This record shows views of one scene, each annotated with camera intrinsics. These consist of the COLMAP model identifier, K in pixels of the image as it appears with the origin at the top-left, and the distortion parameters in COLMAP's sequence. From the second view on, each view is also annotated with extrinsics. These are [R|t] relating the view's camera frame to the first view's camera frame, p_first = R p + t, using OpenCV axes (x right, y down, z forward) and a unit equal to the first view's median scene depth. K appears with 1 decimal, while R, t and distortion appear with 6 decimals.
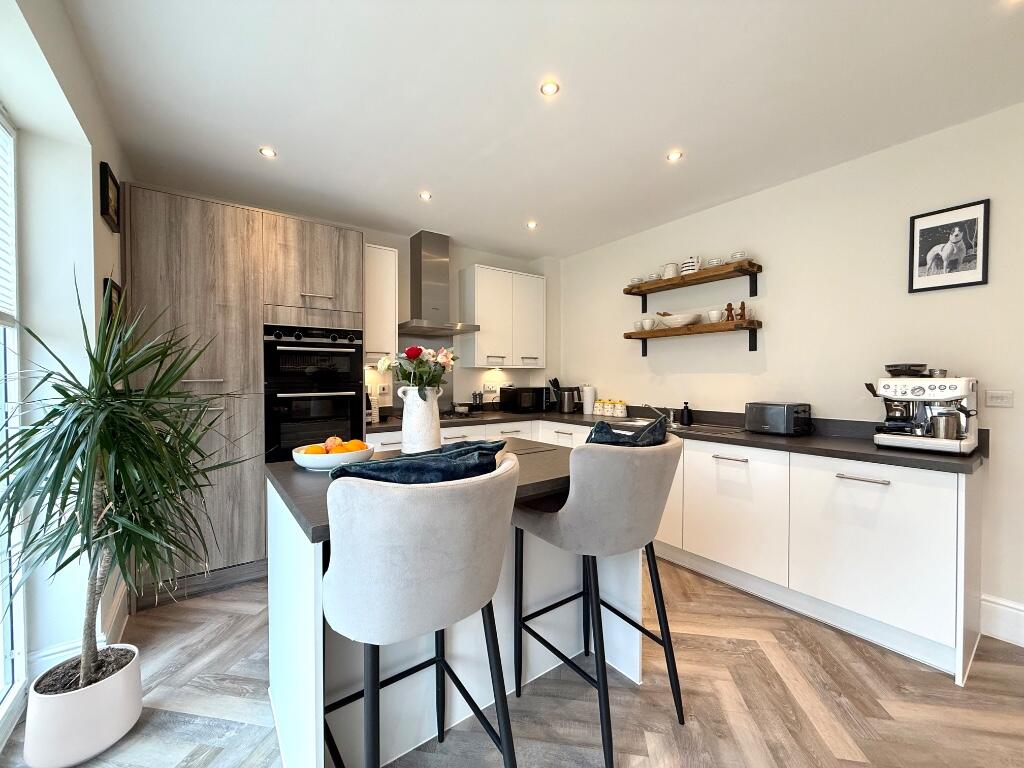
lens RADIAL K [[409.0, 0, 504.3], [0, 409.0, 381.5], [0, 0, 1]] dist [0.000228, 0.000226]
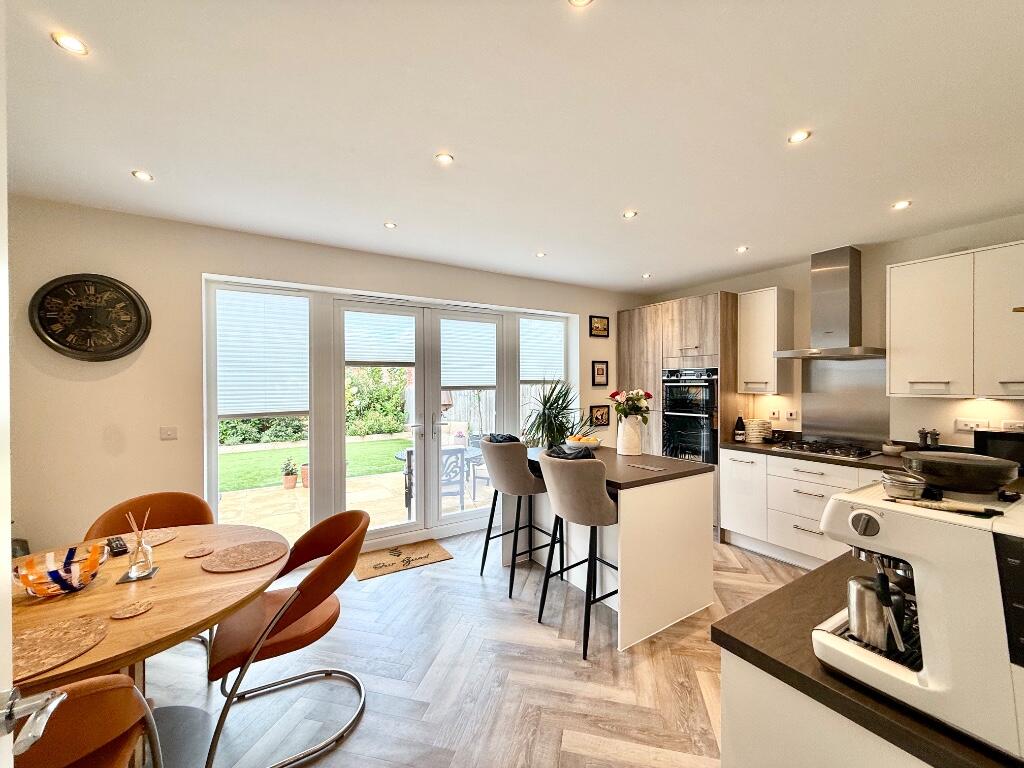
lens RADIAL K [[409.0, 0, 514.3], [0, 409.0, 382.4], [0, 0, 1]] dist [0.000228, 0.000226]
pose [[-0.064542, 0.000337, -0.997915, 1.136093], [-0.007126, 0.999974, 0.000799, -0.086129], [0.997890, 0.007162, -0.064538, 0.500934]]
